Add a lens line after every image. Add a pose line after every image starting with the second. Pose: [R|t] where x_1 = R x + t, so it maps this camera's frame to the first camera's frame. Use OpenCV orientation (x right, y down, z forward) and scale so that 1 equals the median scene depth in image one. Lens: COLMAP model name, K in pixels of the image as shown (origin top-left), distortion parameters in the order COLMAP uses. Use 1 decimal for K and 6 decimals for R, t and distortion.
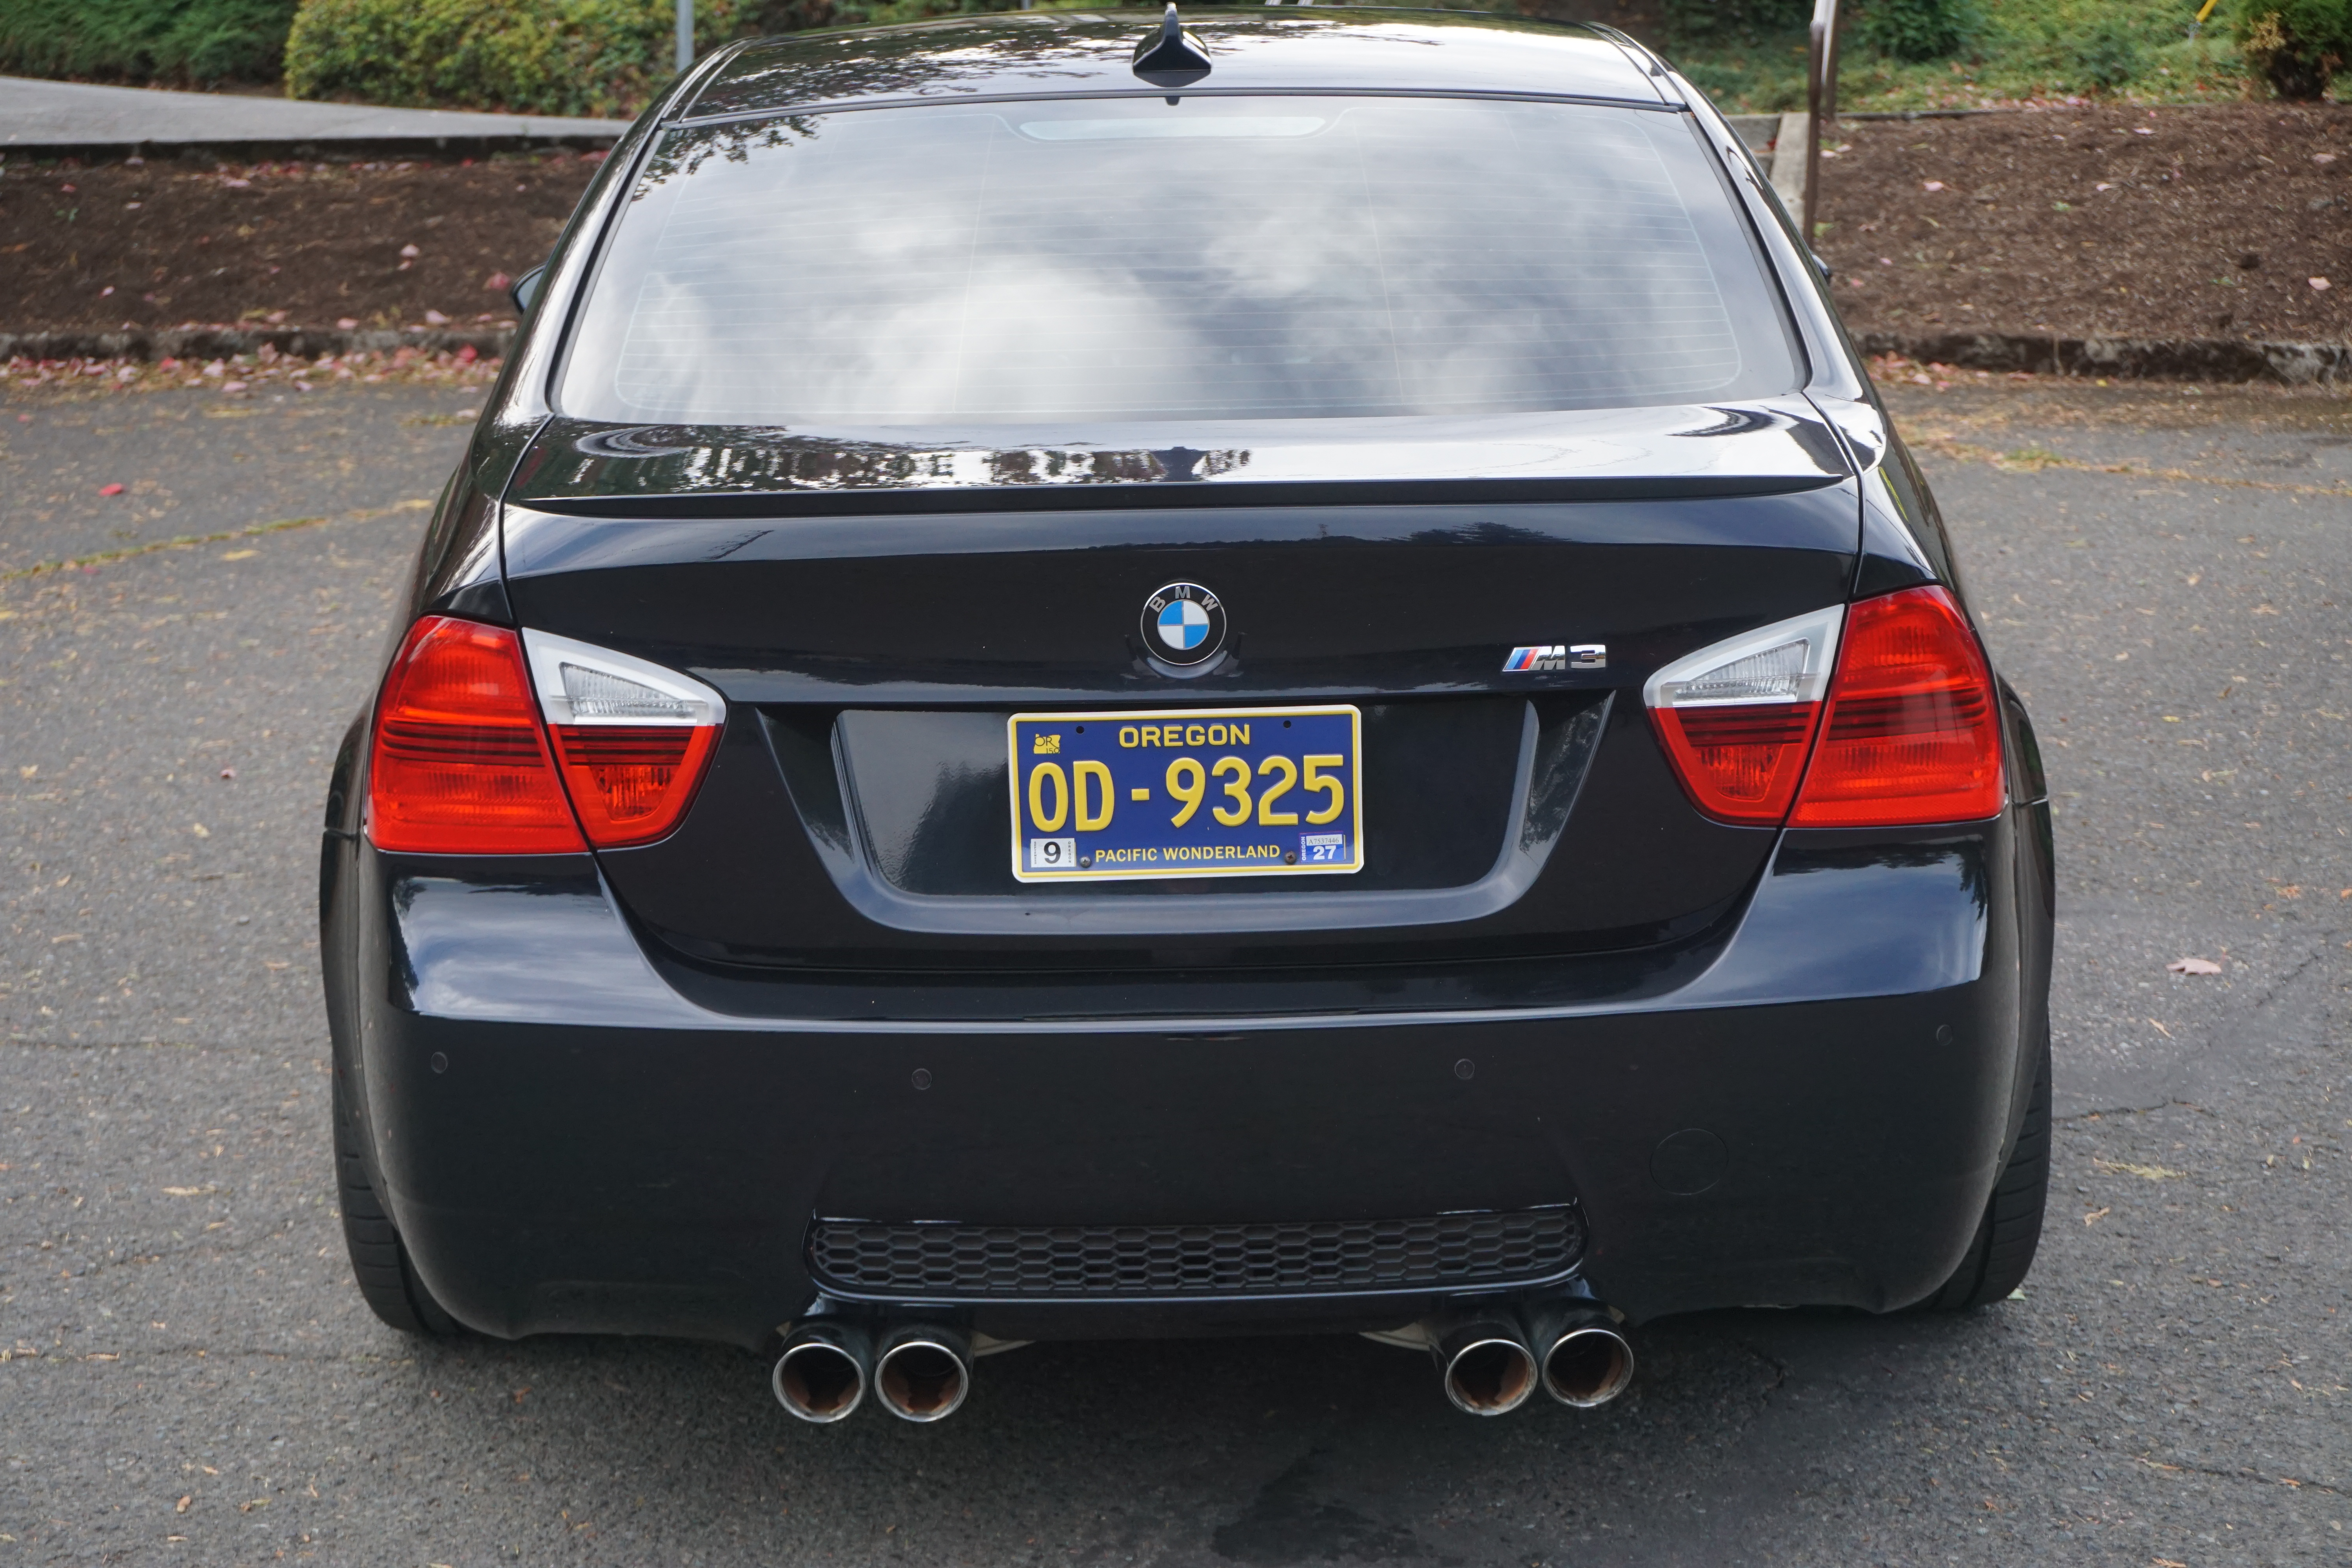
lens RADIAL K [[4054.3, 0, 1194.0], [0, 4054.3, 779.9], [0, 0, 1]] dist [0.034405, 0.000000]
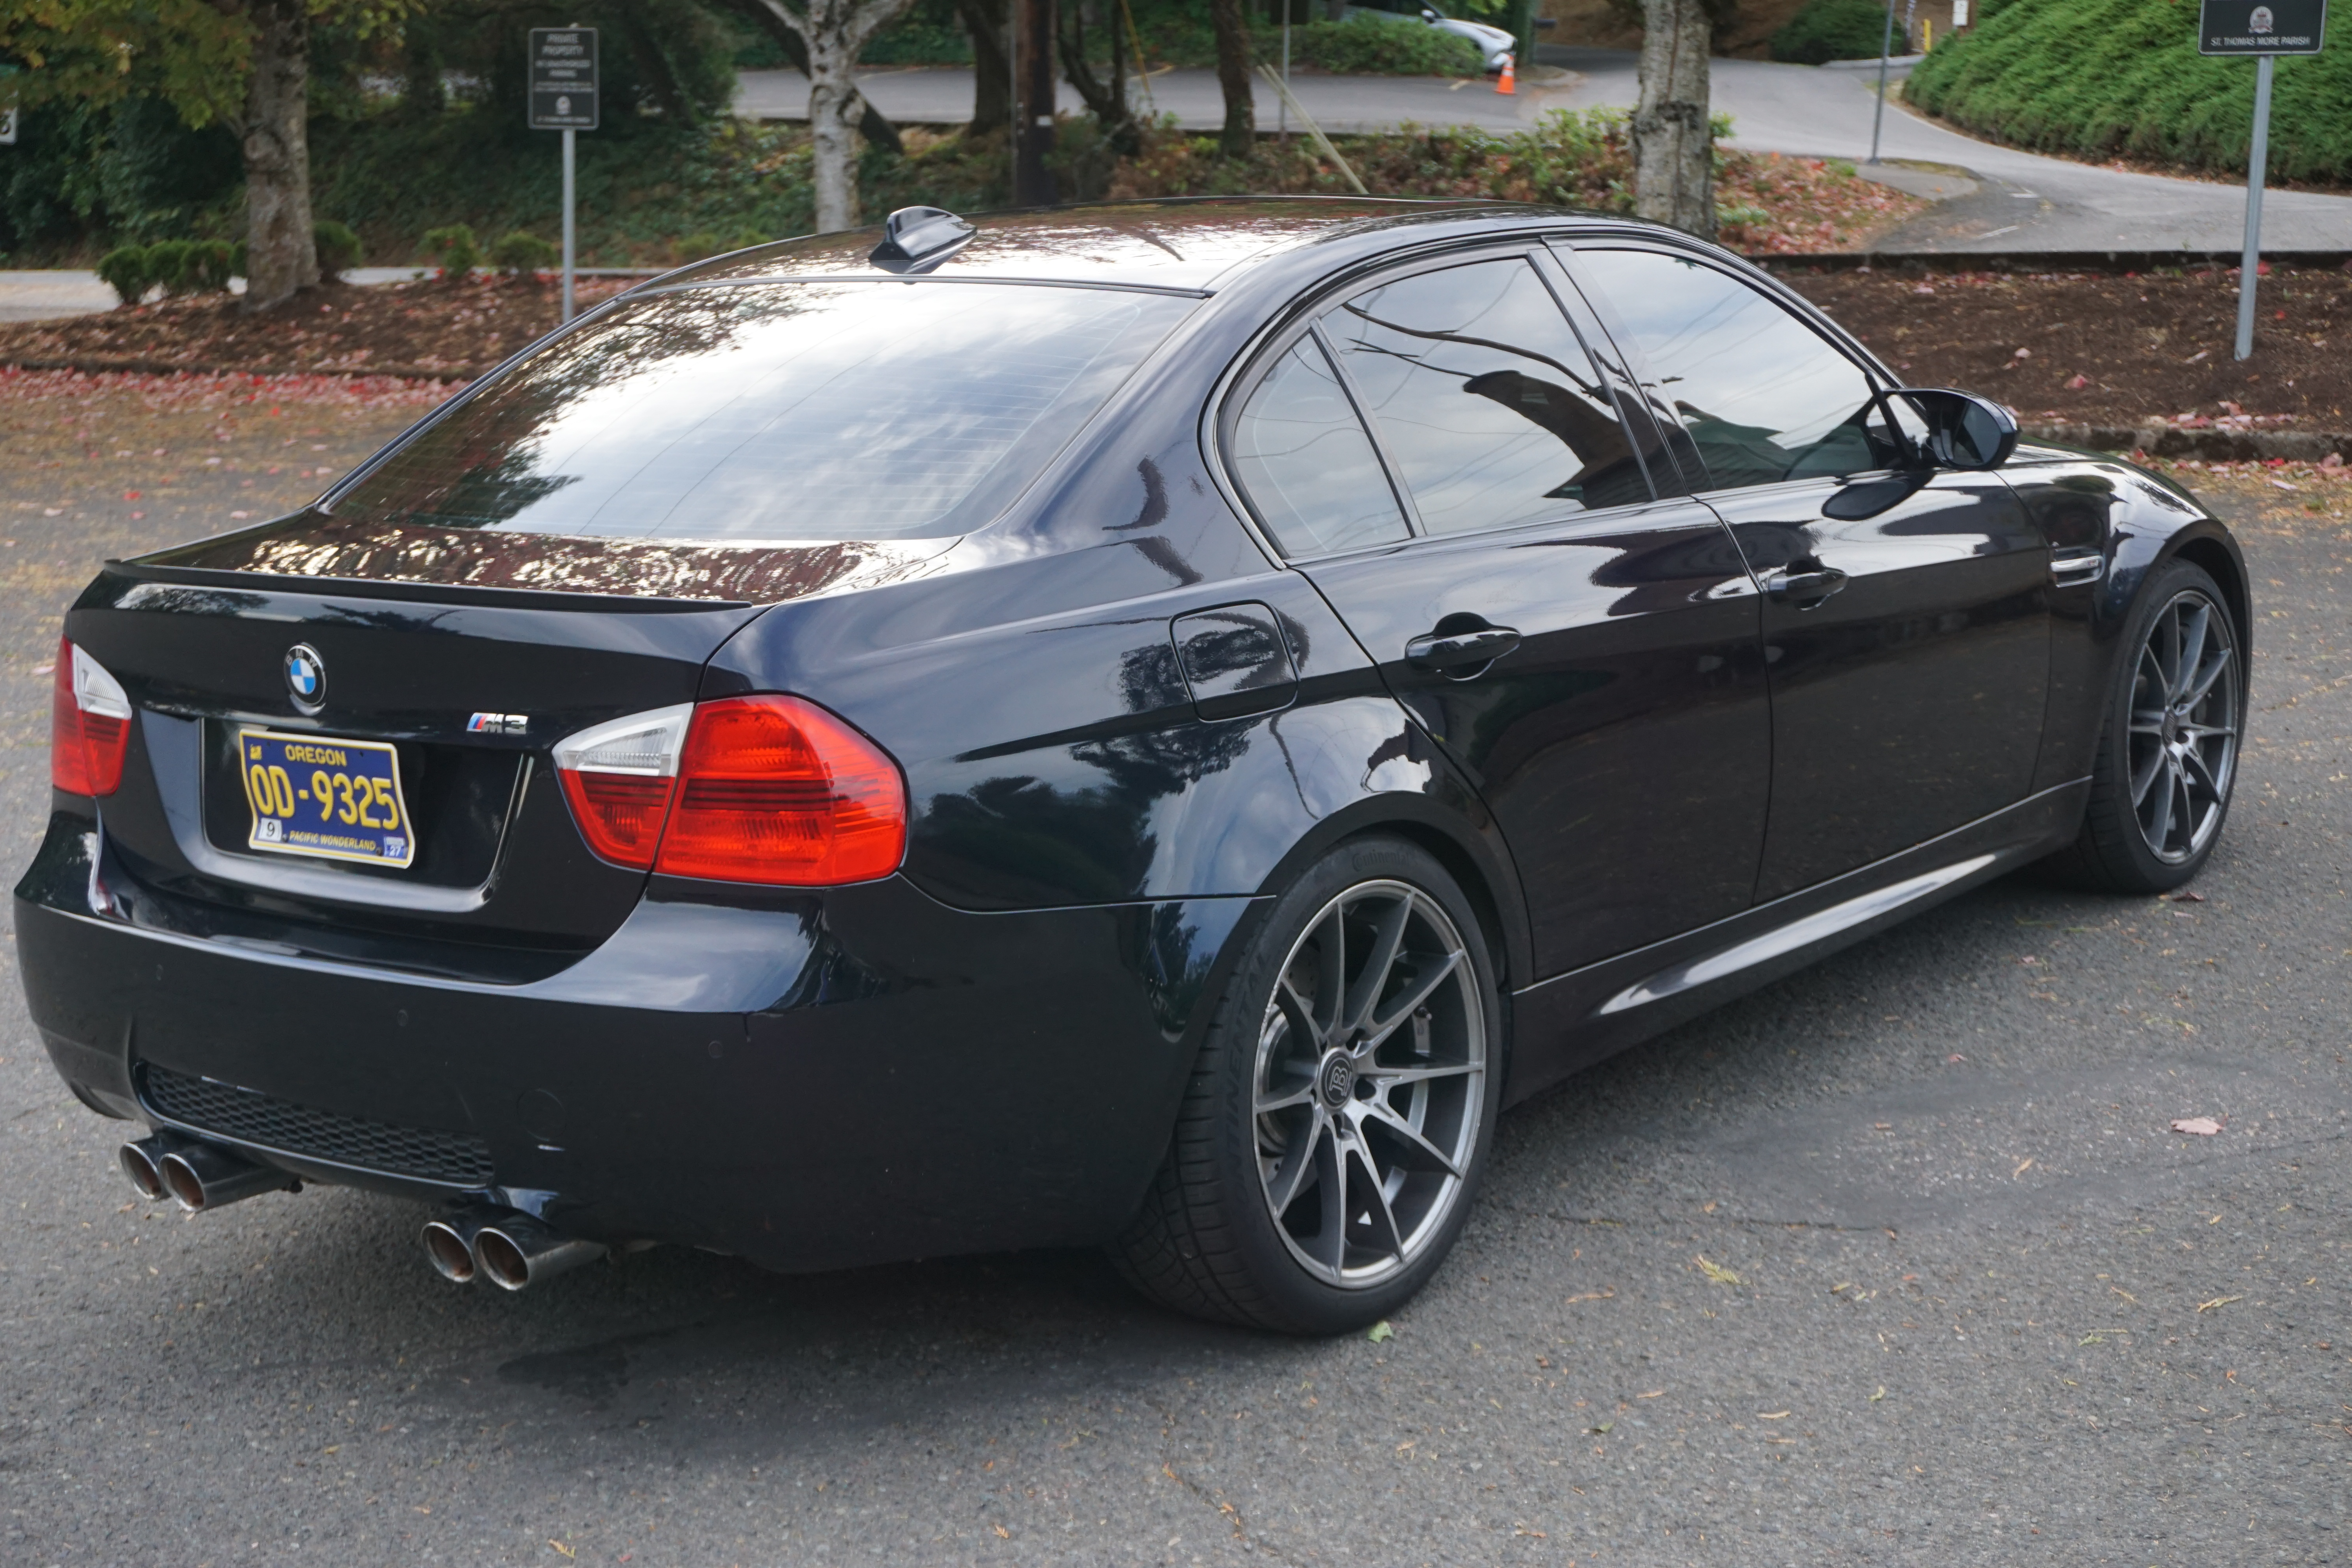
lens RADIAL K [[3637.9, 0, 1175.3], [0, 3637.9, 793.6], [0, 0, 1]] dist [-0.007277, 0.000000]
pose [[0.788222, 0.099980, -0.607215, 0.989418], [-0.099781, 0.994421, 0.034210, -0.069956], [0.607248, 0.033624, 0.793800, 0.180519]]
